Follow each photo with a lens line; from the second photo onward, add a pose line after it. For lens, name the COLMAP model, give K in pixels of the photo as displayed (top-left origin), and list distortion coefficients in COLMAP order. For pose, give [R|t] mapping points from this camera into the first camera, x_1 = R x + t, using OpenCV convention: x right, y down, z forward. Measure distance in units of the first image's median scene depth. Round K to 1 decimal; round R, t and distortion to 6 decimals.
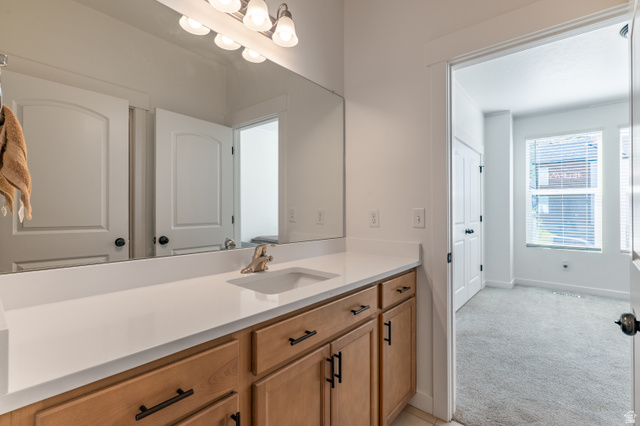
lens RADIAL K [[287.4, 0, 313.8], [0, 287.4, 210.5], [0, 0, 1]] dist [0.002431, -0.001313]
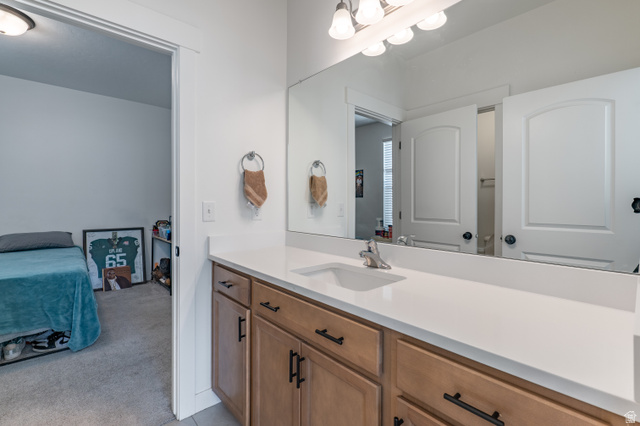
lens RADIAL K [[287.4, 0, 315.8], [0, 287.4, 208.3], [0, 0, 1]] dist [0.002431, -0.001313]
pose [[-0.129230, 0.001305, -0.991614, 0.498236], [-0.003075, 0.999994, 0.001717, 0.005327], [0.991610, 0.003271, -0.129225, 0.578793]]
